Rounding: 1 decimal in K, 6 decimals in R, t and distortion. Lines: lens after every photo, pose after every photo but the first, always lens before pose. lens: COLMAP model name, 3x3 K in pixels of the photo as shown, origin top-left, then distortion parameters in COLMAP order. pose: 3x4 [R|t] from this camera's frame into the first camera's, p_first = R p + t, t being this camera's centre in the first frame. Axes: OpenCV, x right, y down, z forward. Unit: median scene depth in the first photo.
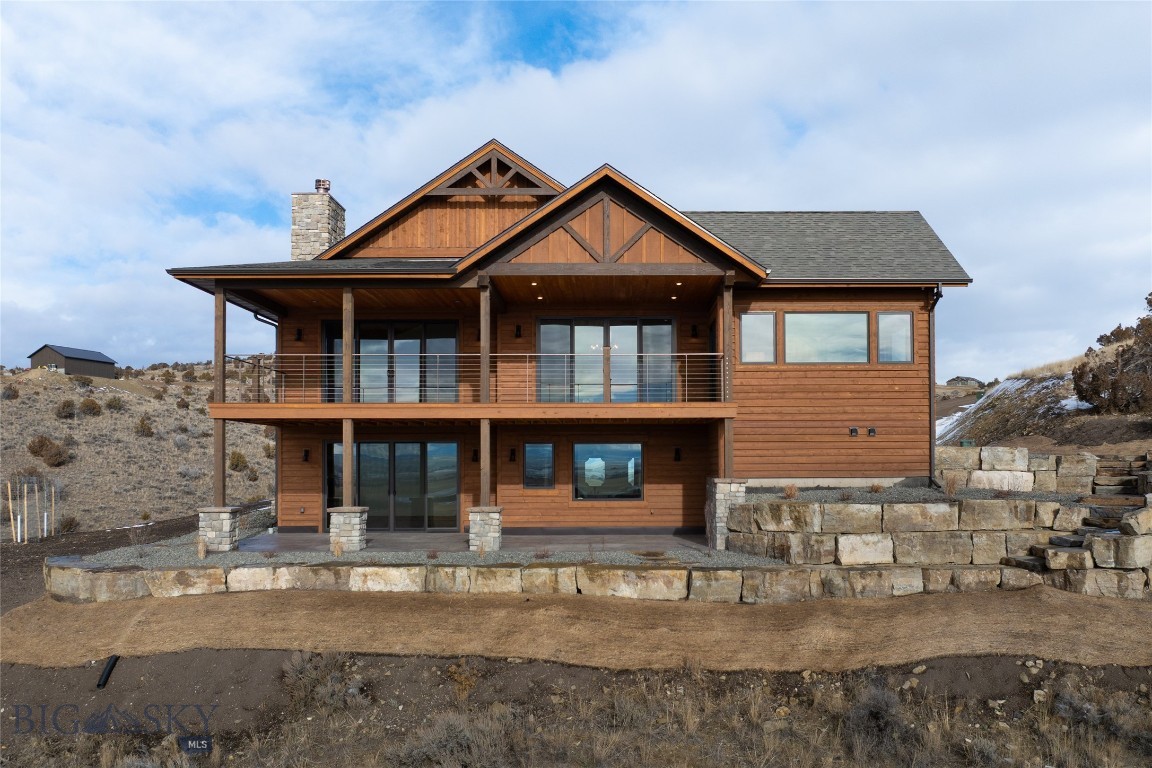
lens RADIAL K [[834.6, 0, 574.7], [0, 834.6, 326.3], [0, 0, 1]] dist [-0.037115, 0.003289]
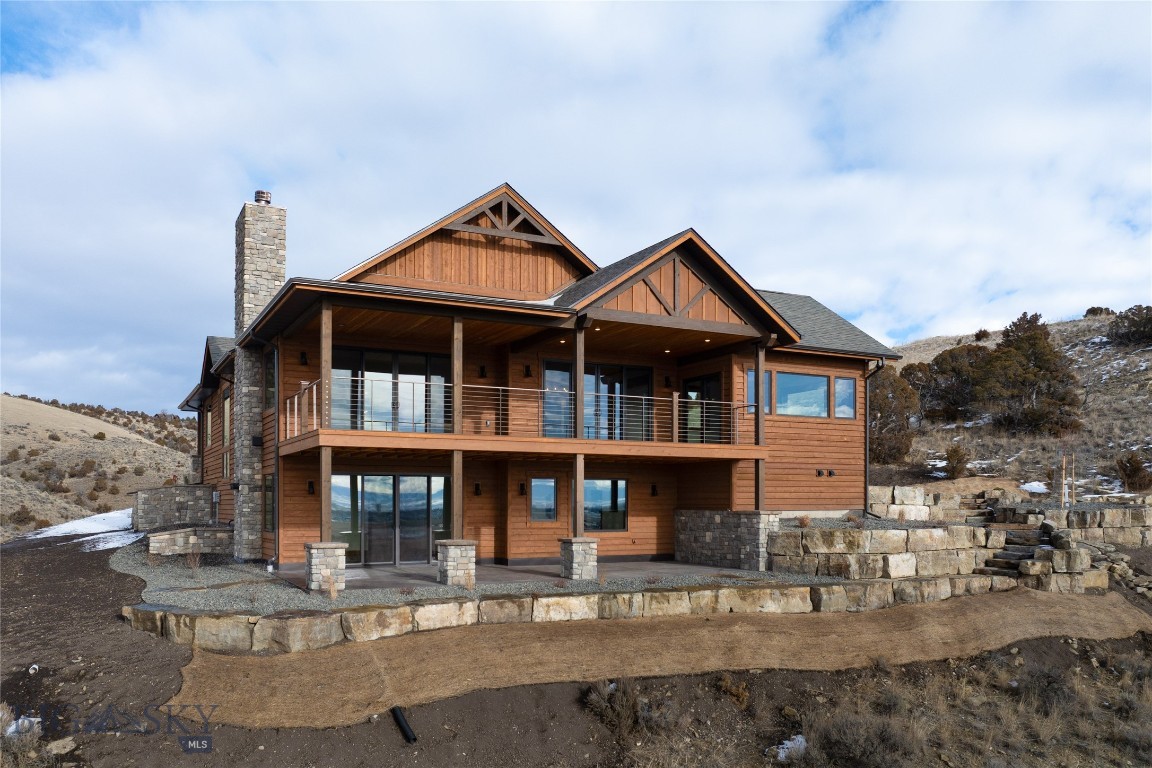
lens RADIAL K [[774.6, 0, 576.0], [0, 774.6, 384.0], [0, 0, 1]] dist [-0.037984, 0.000389]
pose [[0.916521, 0.064029, 0.394828, -0.546891], [-0.068885, 0.997623, -0.001879, 0.027363], [-0.394010, -0.025476, 0.918753, 0.117954]]
